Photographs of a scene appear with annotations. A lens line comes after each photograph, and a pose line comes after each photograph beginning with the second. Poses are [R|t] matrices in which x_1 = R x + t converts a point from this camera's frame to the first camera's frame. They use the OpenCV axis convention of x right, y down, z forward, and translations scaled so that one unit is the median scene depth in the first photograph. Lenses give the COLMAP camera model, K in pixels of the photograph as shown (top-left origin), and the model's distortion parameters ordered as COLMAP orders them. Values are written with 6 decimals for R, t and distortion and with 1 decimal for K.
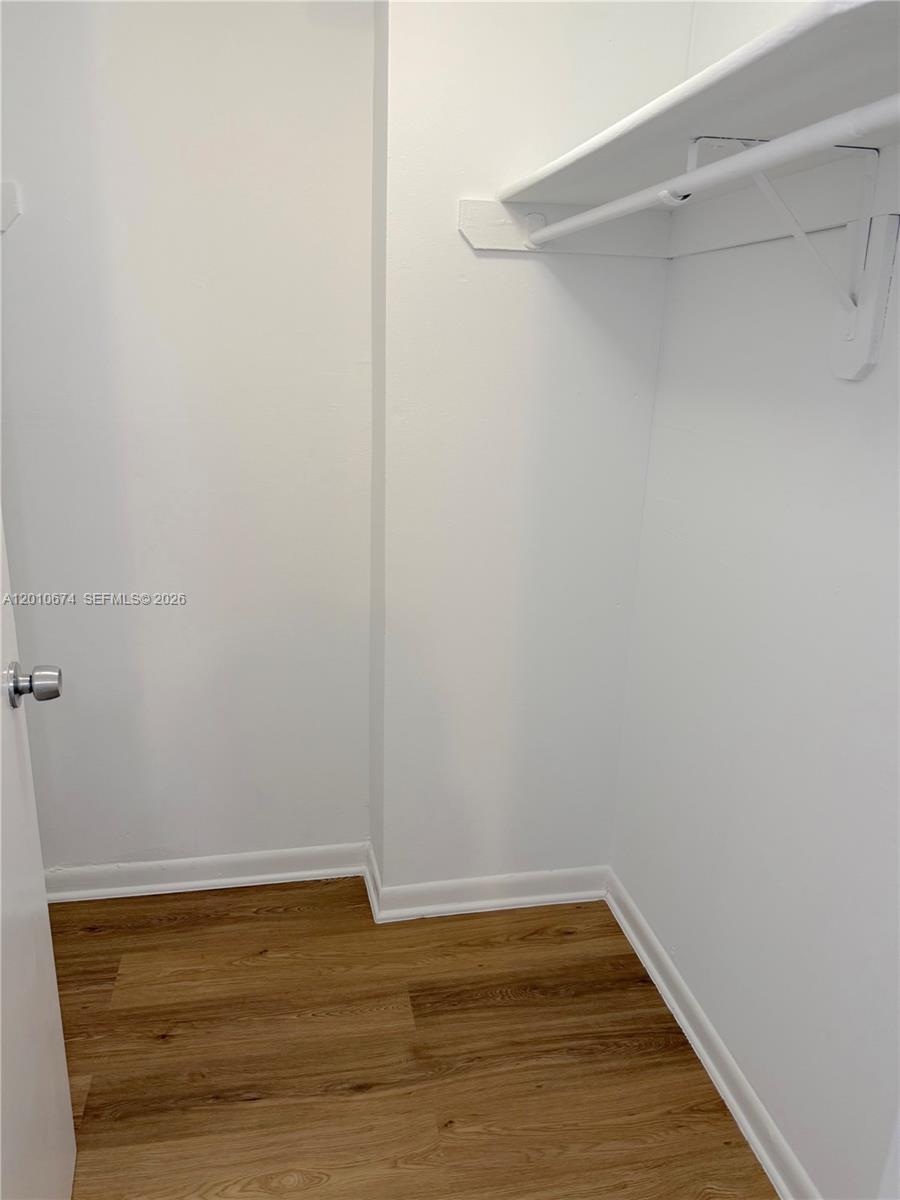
lens RADIAL K [[853.1, 0, 448.8], [0, 853.1, 600.9], [0, 0, 1]] dist [0.038962, -0.027724]
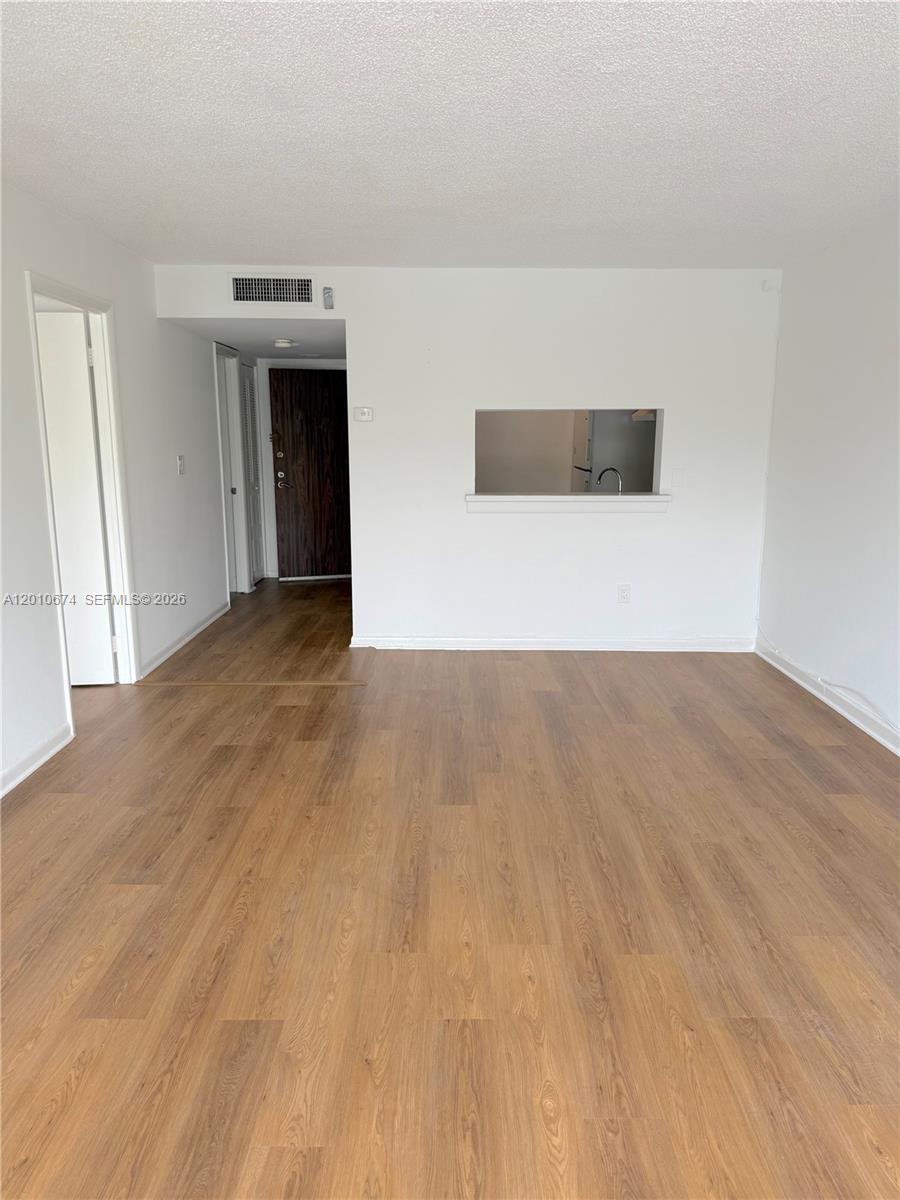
lens RADIAL K [[853.1, 0, 442.9], [0, 853.1, 588.2], [0, 0, 1]] dist [0.038962, -0.027724]
pose [[0.197817, -0.216431, 0.956047, -1.215652], [0.314190, 0.937863, 0.147304, -0.249187], [-0.928522, 0.271241, 0.253526, 0.617240]]
